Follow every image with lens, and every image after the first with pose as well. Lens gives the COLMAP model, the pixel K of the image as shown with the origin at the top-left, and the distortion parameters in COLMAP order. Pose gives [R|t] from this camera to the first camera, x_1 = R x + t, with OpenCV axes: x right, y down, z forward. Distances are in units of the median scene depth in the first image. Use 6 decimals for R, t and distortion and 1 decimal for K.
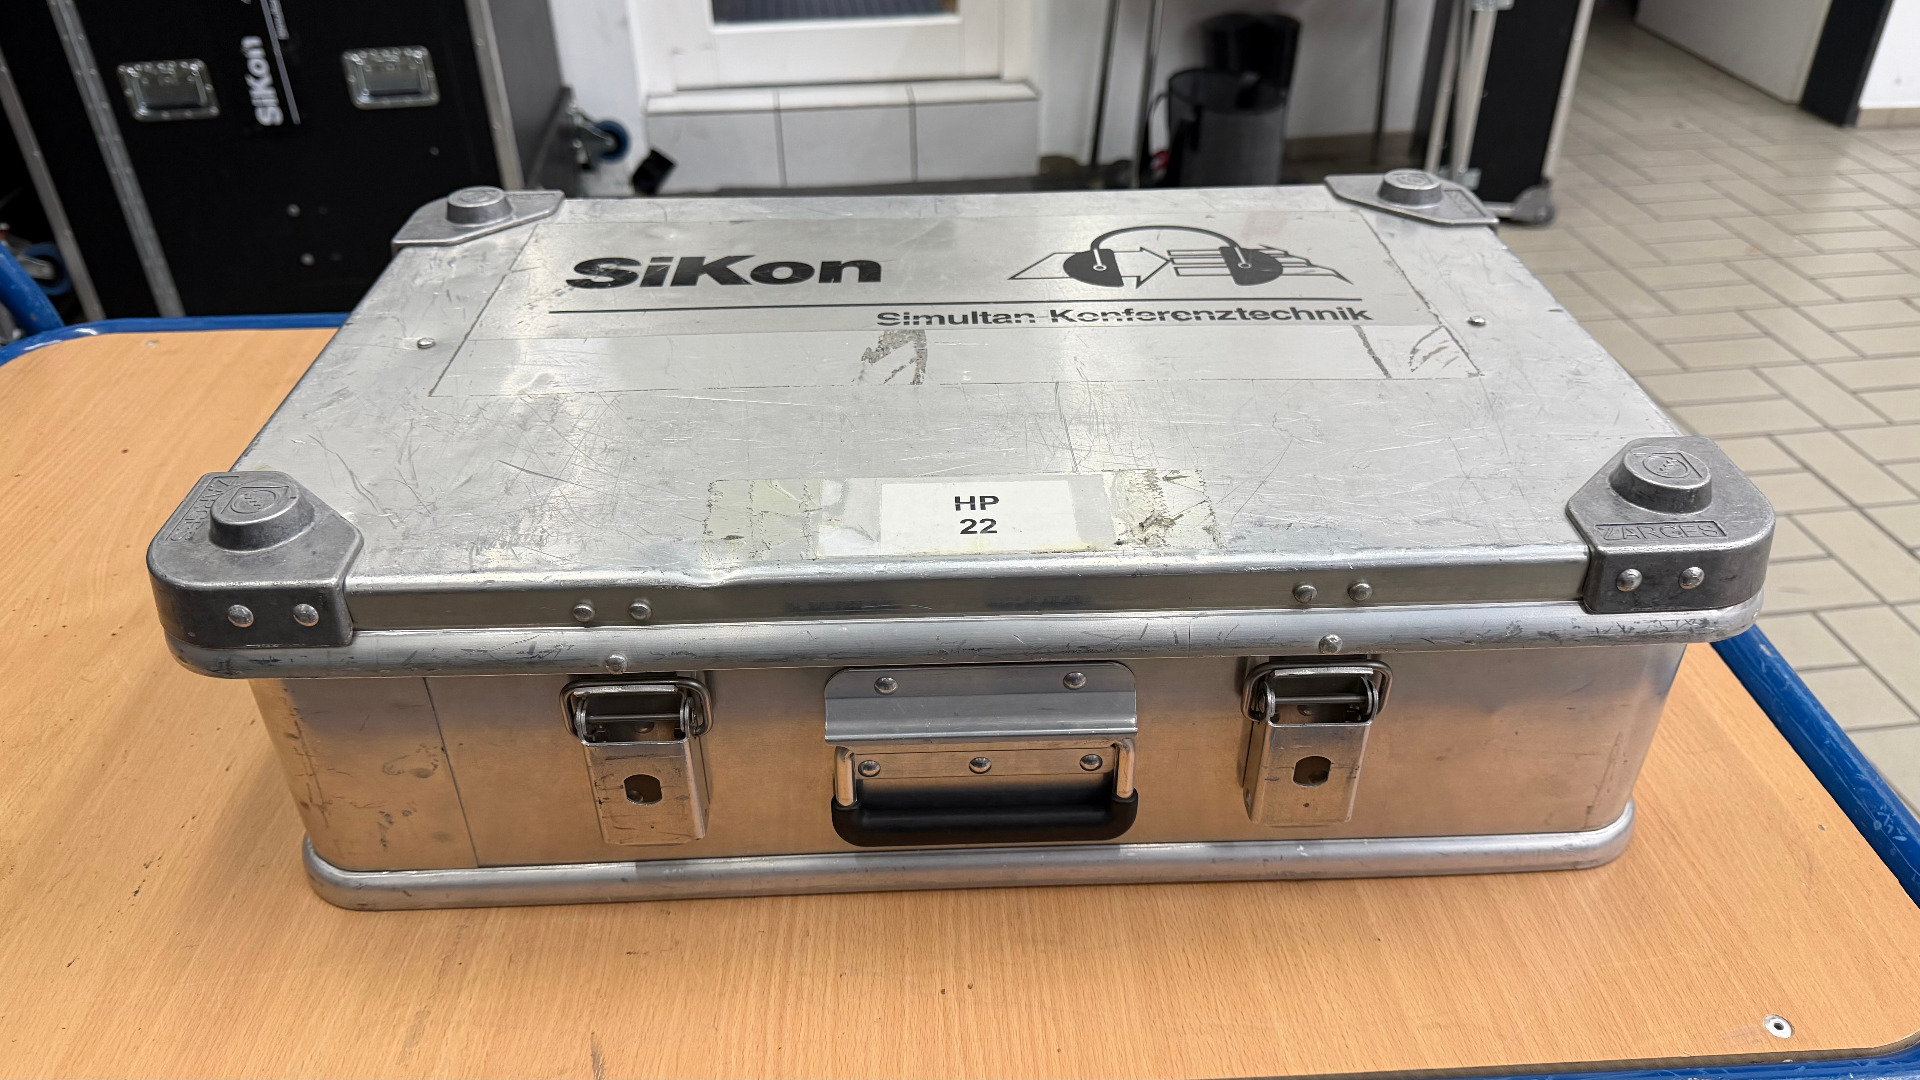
lens RADIAL K [[1378.1, 0, 968.7], [0, 1378.1, 524.1], [0, 0, 1]] dist [-0.012604, -0.003765]
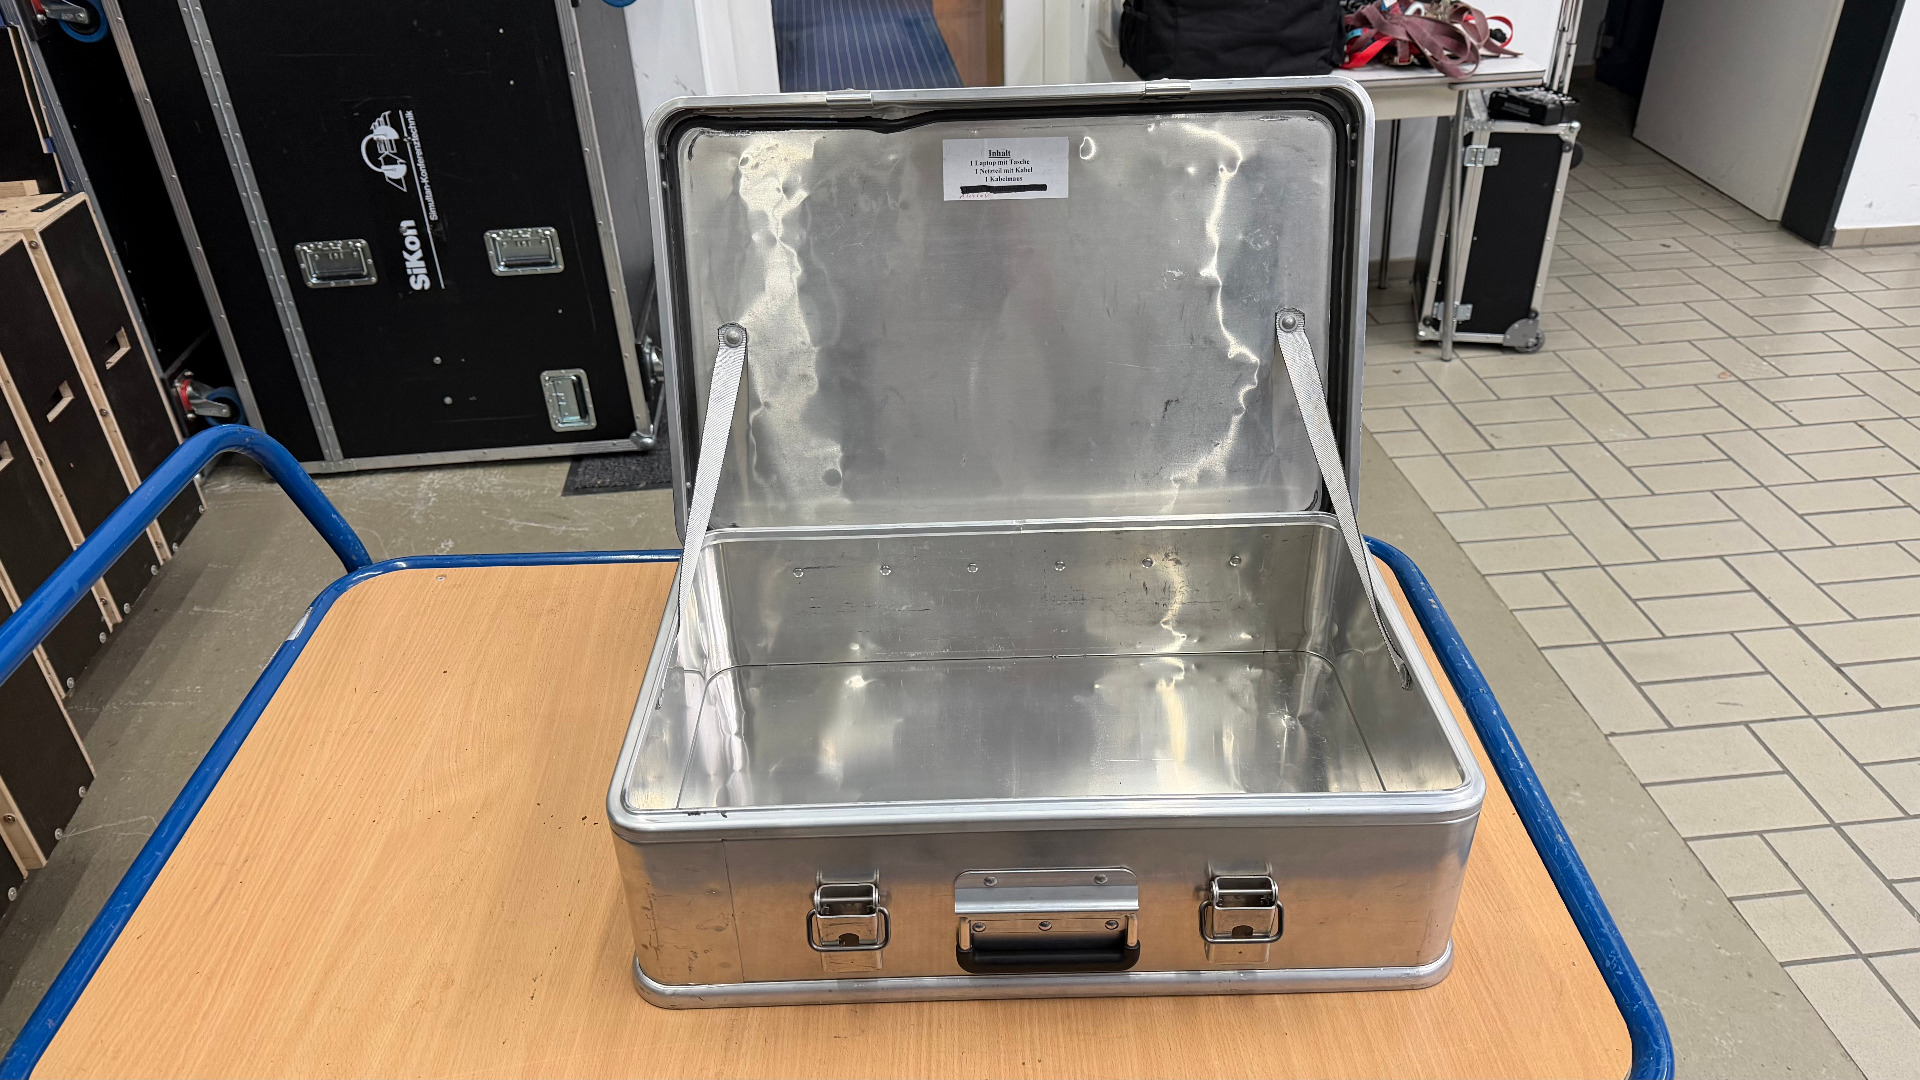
lens RADIAL K [[1351.9, 0, 960.0], [0, 1351.9, 540.0], [0, 0, 1]] dist [0.026528, -0.046176]
pose [[0.999308, -0.003722, -0.037016, -0.006815], [0.003029, 0.999819, -0.018759, -0.055950], [0.037079, 0.018634, 0.999139, -0.140180]]
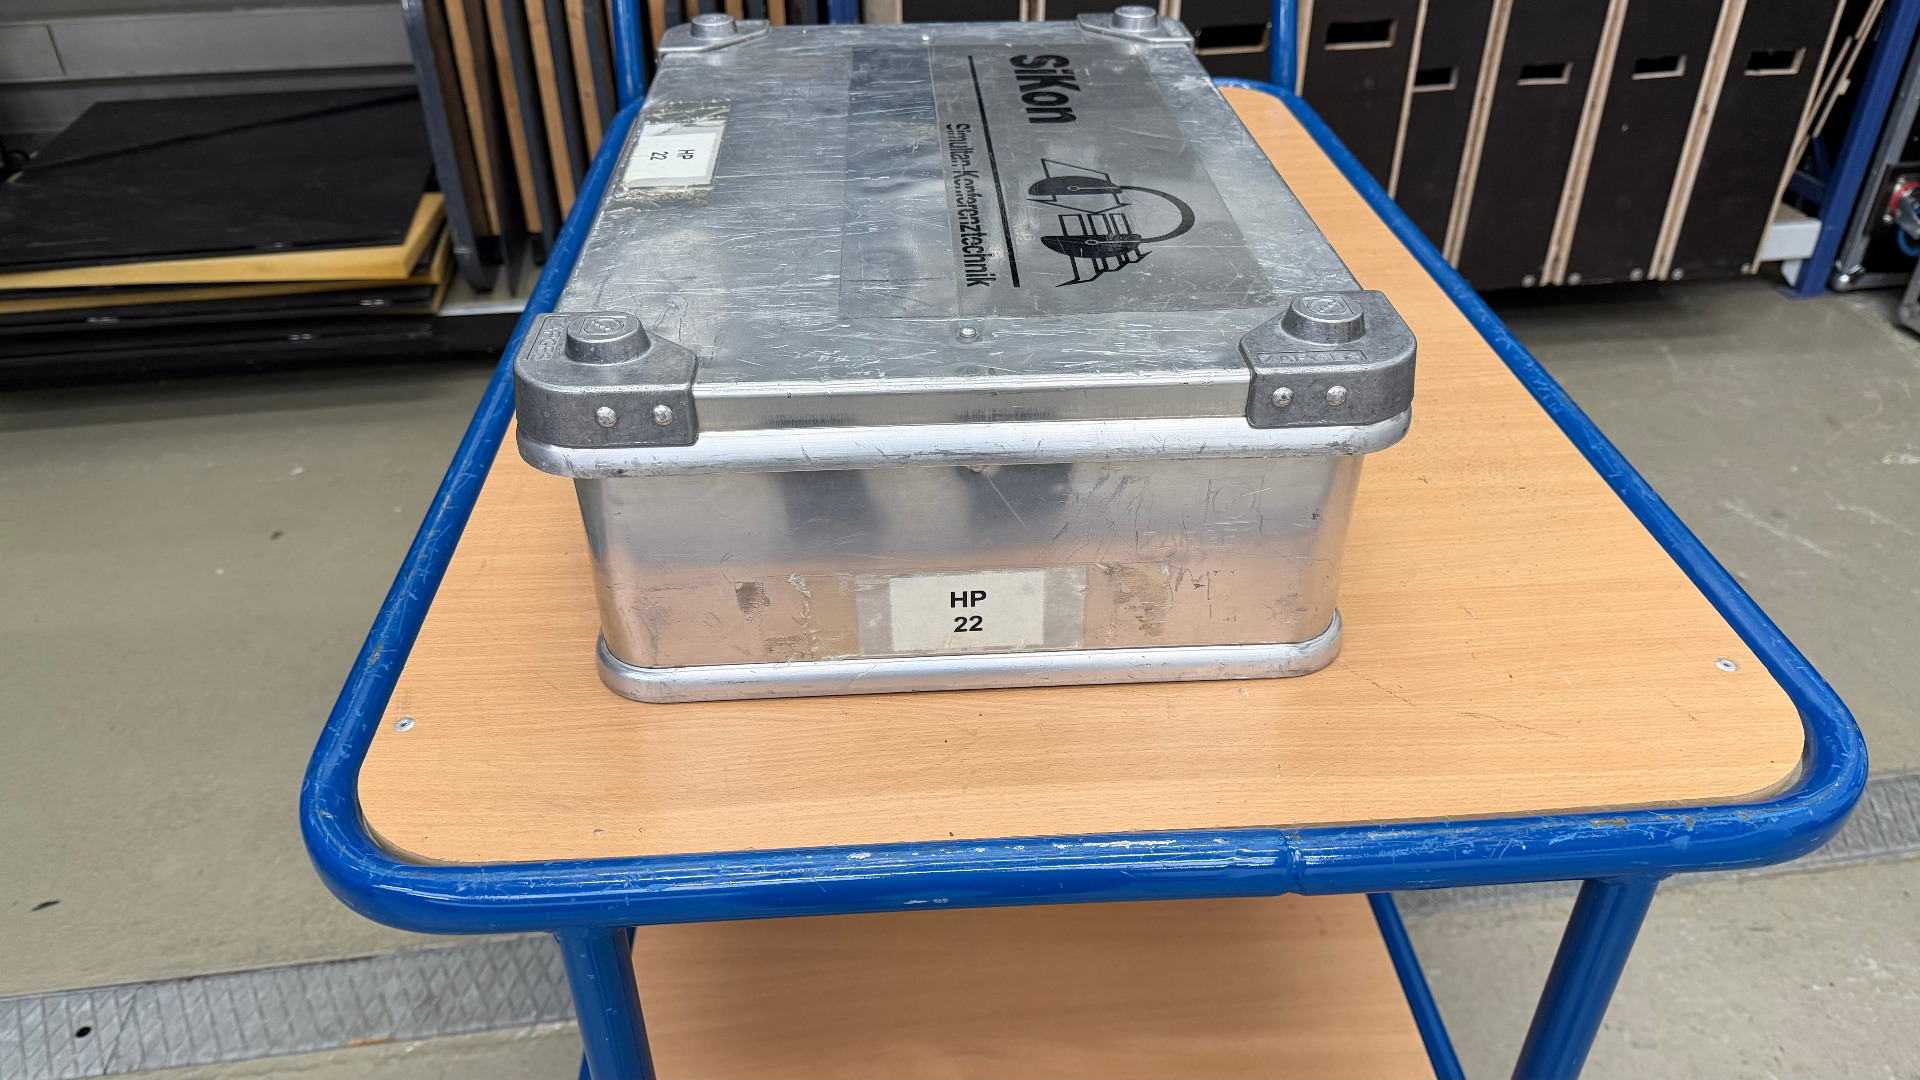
lens RADIAL K [[1363.7, 0, 960.0], [0, 1363.7, 540.0], [0, 0, 1]] dist [-0.004176, -0.009461]
pose [[0.008890, 0.563327, -0.826186, 0.310205], [-0.541856, 0.697116, 0.469492, -0.121251], [0.840425, 0.443500, 0.311439, 0.201637]]
